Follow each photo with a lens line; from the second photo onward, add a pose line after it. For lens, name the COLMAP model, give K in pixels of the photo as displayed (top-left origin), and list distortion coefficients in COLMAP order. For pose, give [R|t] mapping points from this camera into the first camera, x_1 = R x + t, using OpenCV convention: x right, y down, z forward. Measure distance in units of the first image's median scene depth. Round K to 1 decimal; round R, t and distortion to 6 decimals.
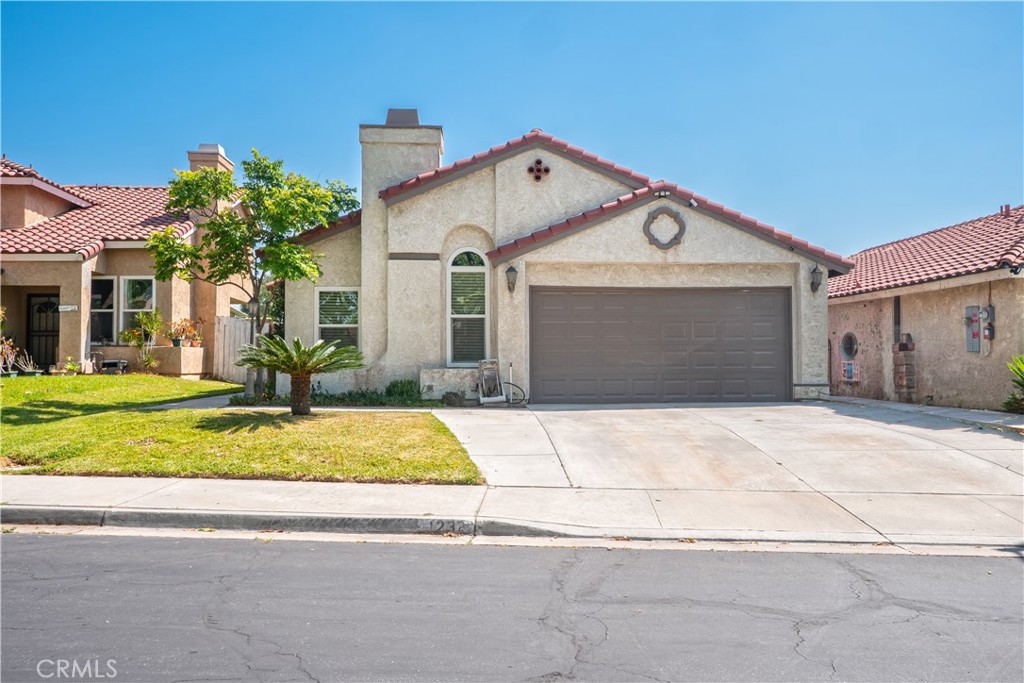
lens RADIAL K [[907.8, 0, 512.0], [0, 907.8, 341.5], [0, 0, 1]] dist [0.002592, 0.002222]
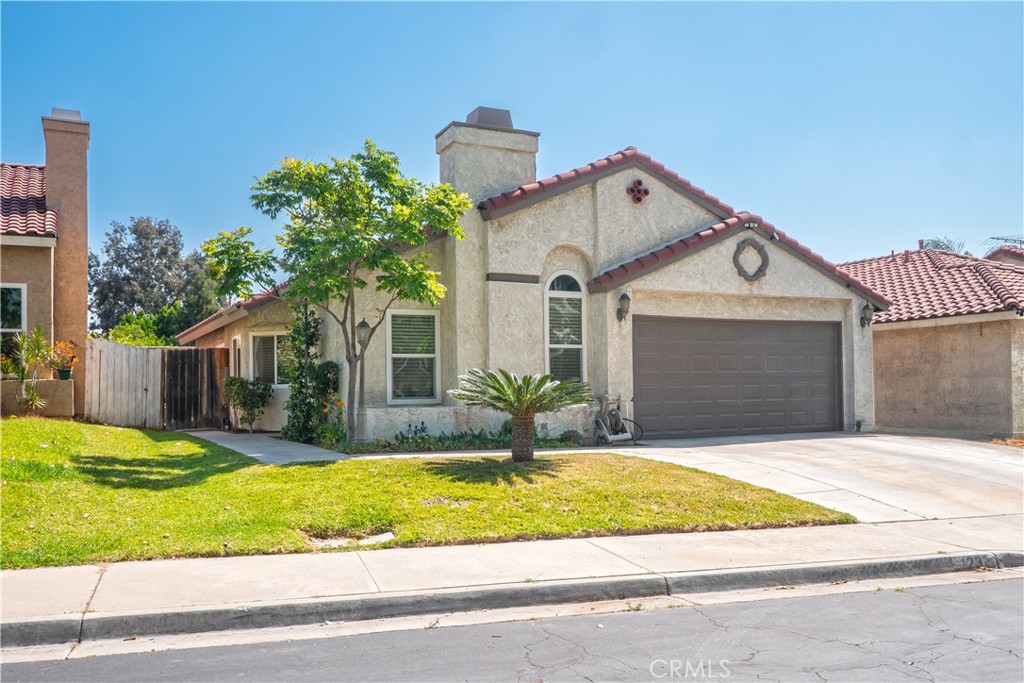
lens RADIAL K [[1021.7, 0, 512.6], [0, 1021.7, 378.8], [0, 0, 1]] dist [0.008053, 0.000847]
pose [[0.897530, -0.003437, 0.440940, -0.553364], [-0.001667, 0.999936, 0.011187, -0.006879], [-0.440951, -0.010775, 0.897467, 0.108434]]
